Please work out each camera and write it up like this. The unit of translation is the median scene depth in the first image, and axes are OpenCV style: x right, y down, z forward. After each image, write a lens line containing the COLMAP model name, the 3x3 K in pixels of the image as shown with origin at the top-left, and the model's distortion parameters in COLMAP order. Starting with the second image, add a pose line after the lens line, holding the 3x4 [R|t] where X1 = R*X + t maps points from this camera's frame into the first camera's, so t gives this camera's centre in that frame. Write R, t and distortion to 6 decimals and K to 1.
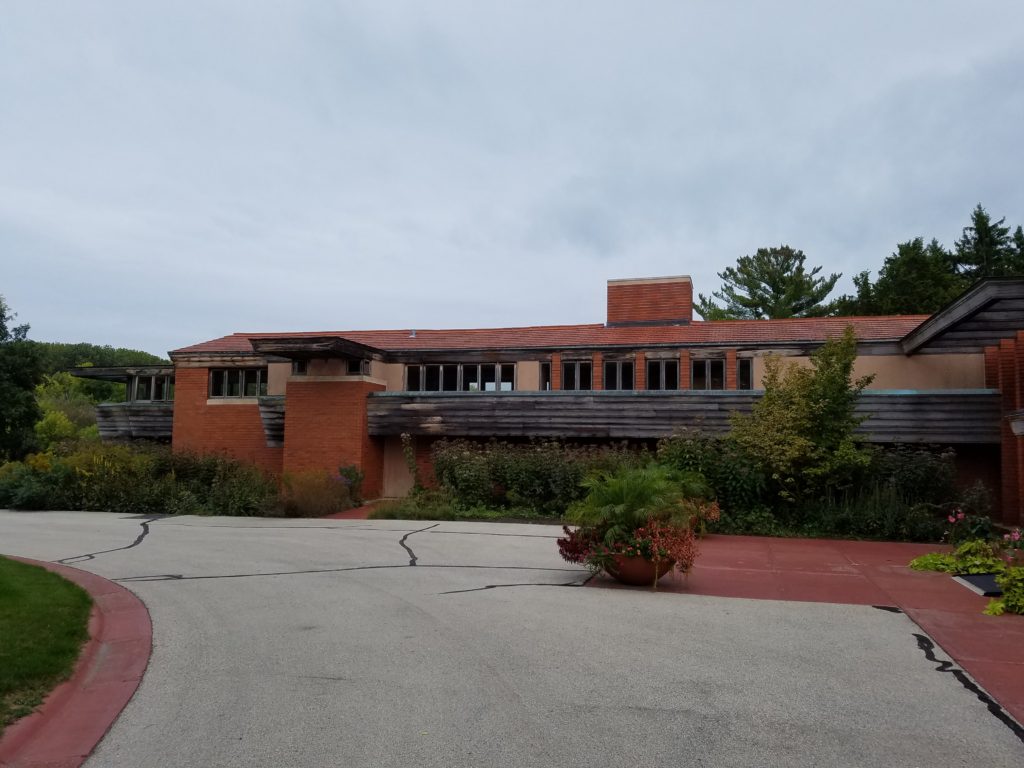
lens RADIAL K [[785.3, 0, 509.4], [0, 785.3, 385.6], [0, 0, 1]] dist [0.007842, 0.005500]
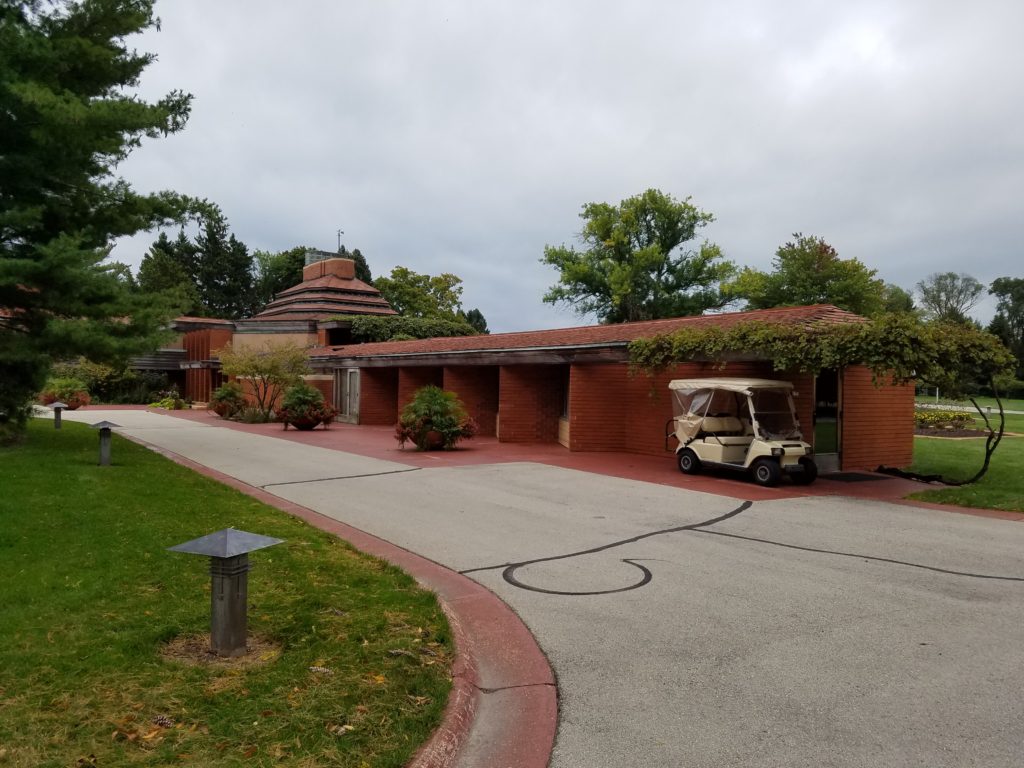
lens RADIAL K [[785.3, 0, 508.6], [0, 785.3, 383.3], [0, 0, 1]] dist [0.007842, 0.005500]
pose [[0.642467, -0.011102, 0.766233, -0.778949], [-0.057786, 0.996346, 0.062888, -0.122830], [-0.764132, -0.084681, 0.639478, -1.682406]]
